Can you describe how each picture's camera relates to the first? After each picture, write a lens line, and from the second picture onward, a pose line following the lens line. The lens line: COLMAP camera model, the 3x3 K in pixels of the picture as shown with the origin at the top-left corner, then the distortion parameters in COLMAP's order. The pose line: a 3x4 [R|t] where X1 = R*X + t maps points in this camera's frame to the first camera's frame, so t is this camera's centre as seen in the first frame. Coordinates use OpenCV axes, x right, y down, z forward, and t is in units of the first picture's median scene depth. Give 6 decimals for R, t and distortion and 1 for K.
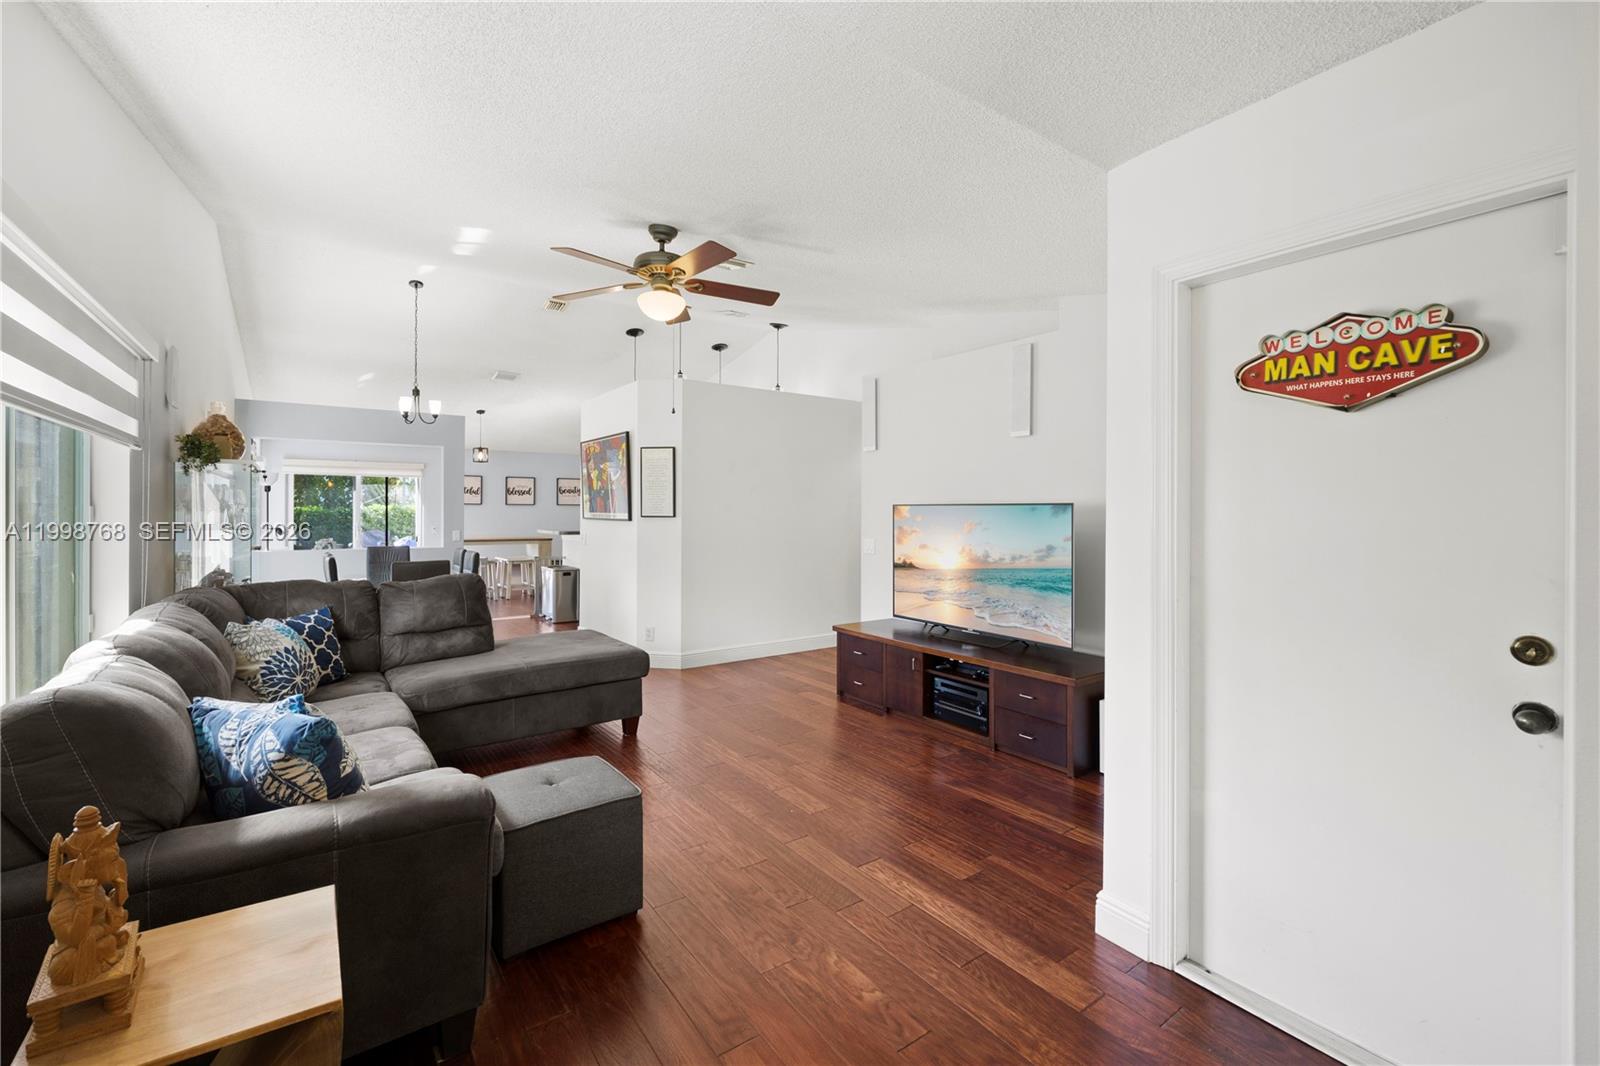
lens RADIAL K [[677.0, 0, 804.0], [0, 677.0, 513.2], [0, 0, 1]] dist [-0.000062, 0.000024]
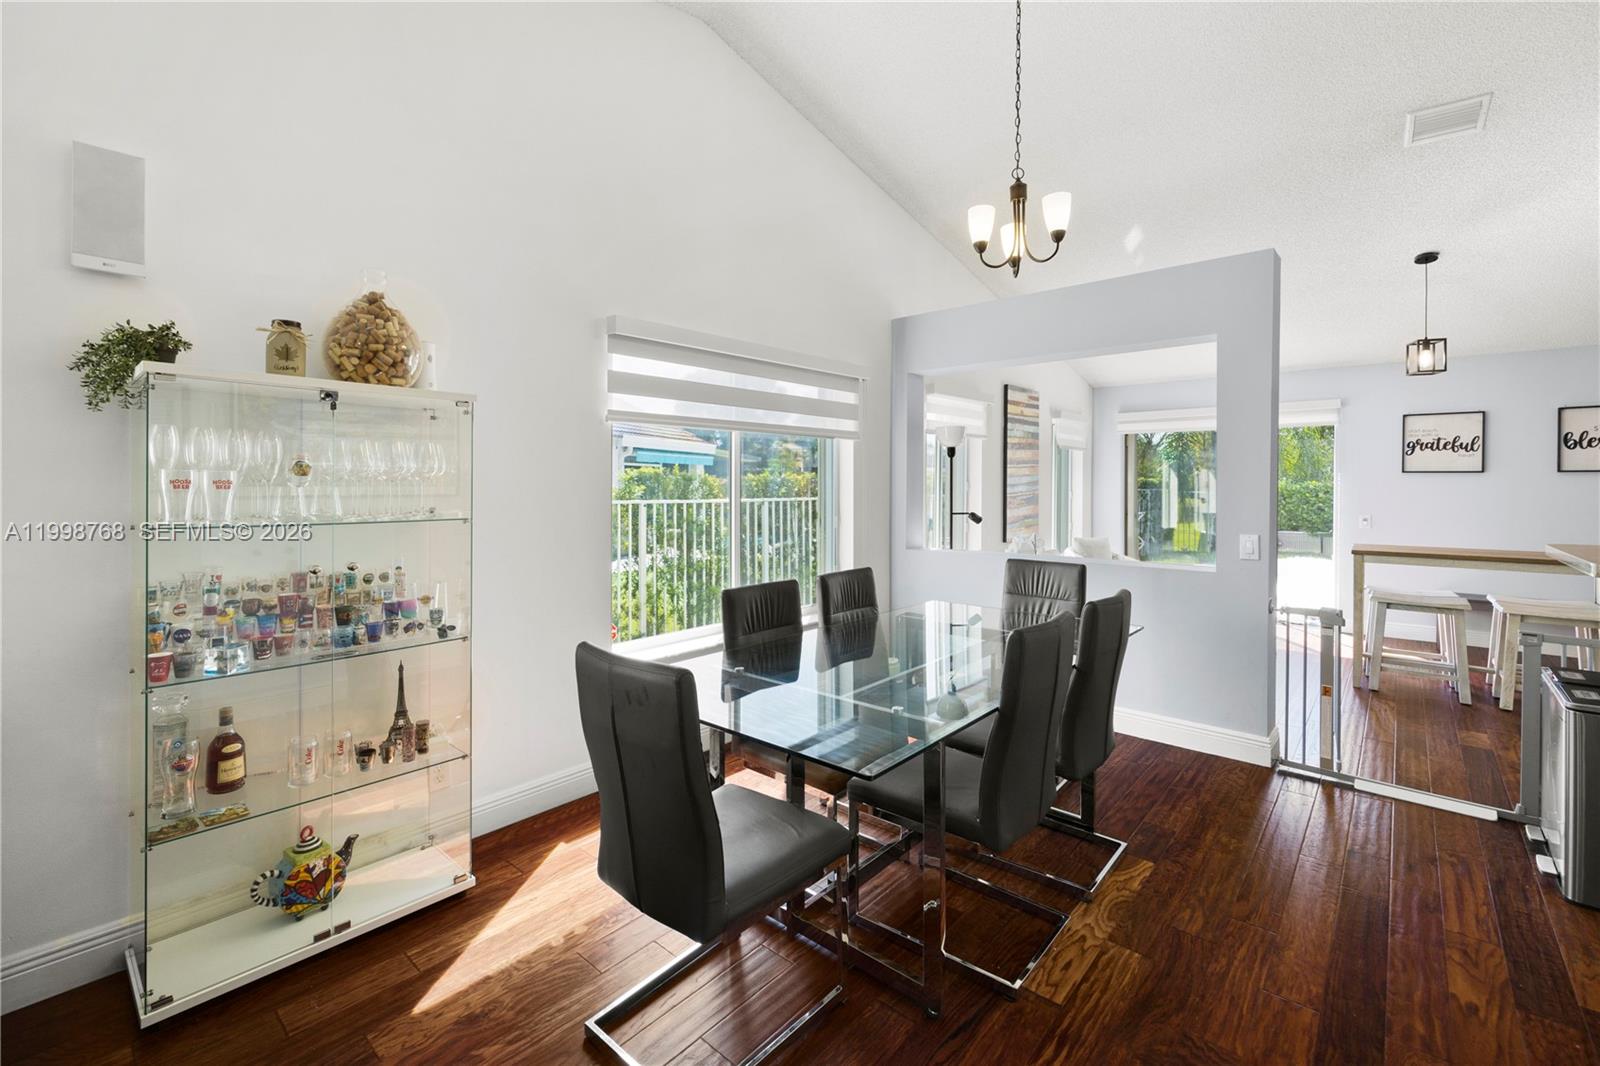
lens RADIAL K [[682.0, 0, 768.8], [0, 682.0, 485.5], [0, 0, 1]] dist [-0.001077, -0.003146]
pose [[0.187278, 0.000222, -0.982307, -0.280383], [-0.004255, 0.999991, -0.000585, -0.004370], [0.982298, 0.004290, 0.187277, 1.081131]]
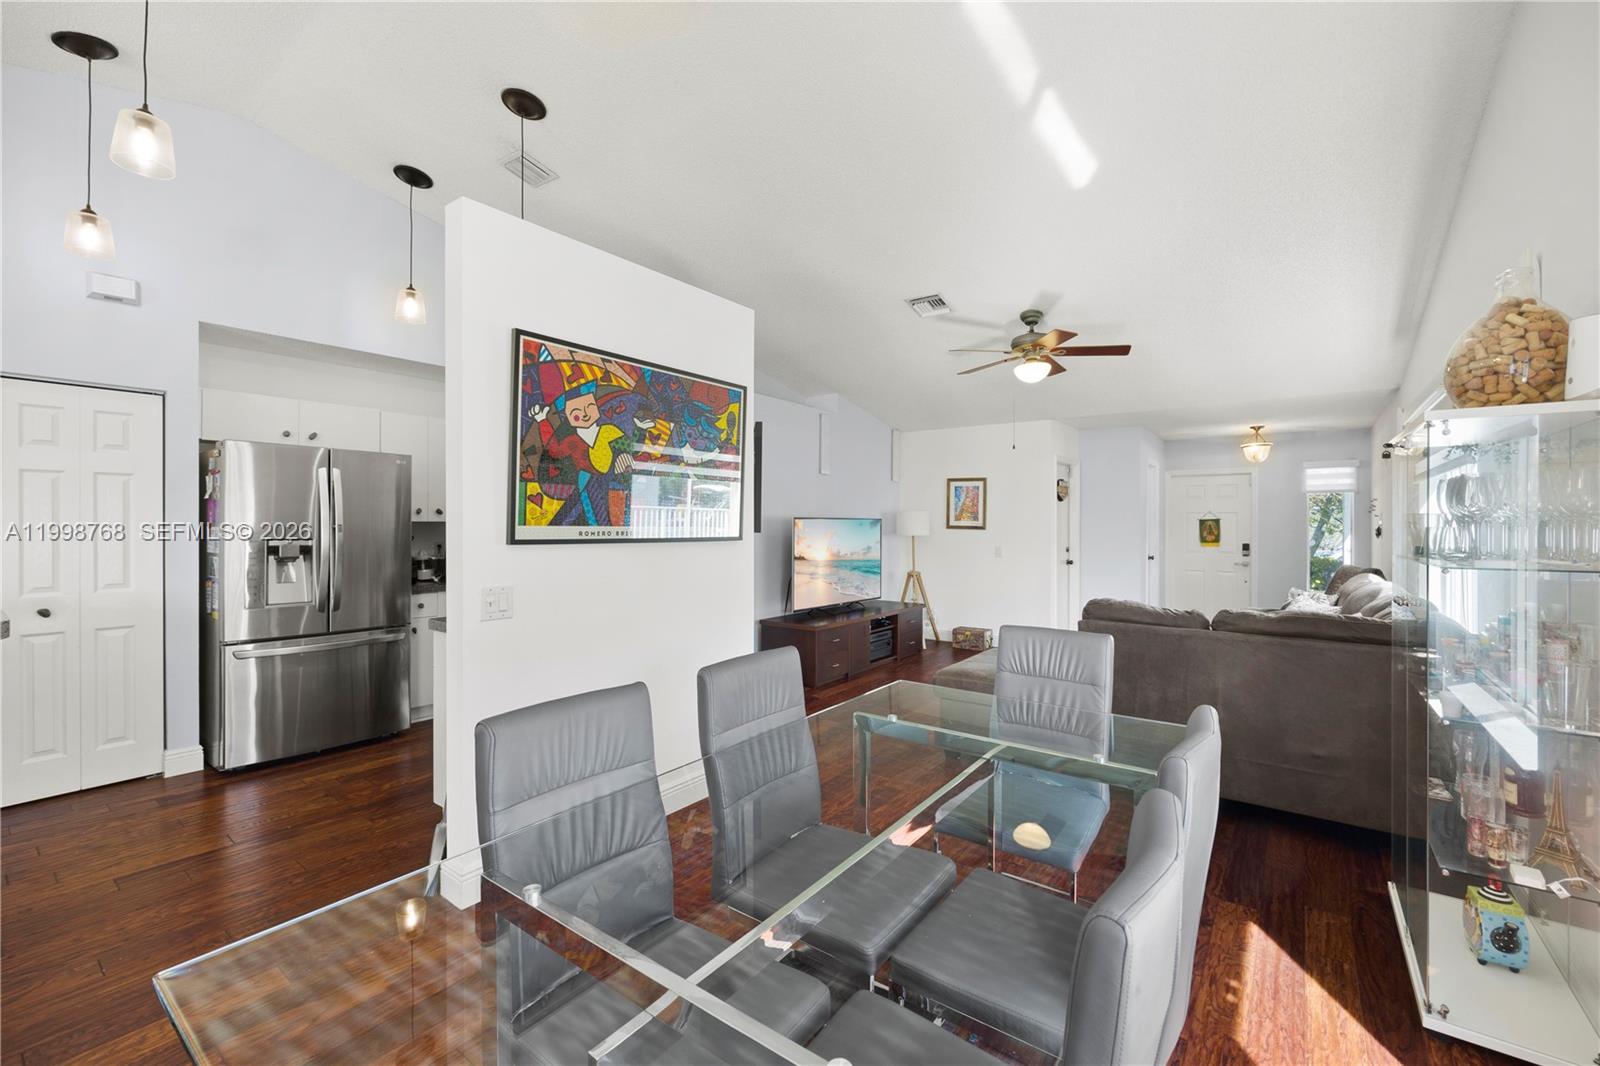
lens RADIAL K [[669.6, 0, 794.1], [0, 669.6, 527.4], [0, 0, 1]] dist [-0.000744, 0.000104]
pose [[-0.290577, -0.004504, 0.956841, -1.046851], [-0.000132, 0.999989, 0.004667, -0.001961], [-0.956852, 0.001230, -0.290574, 1.425842]]
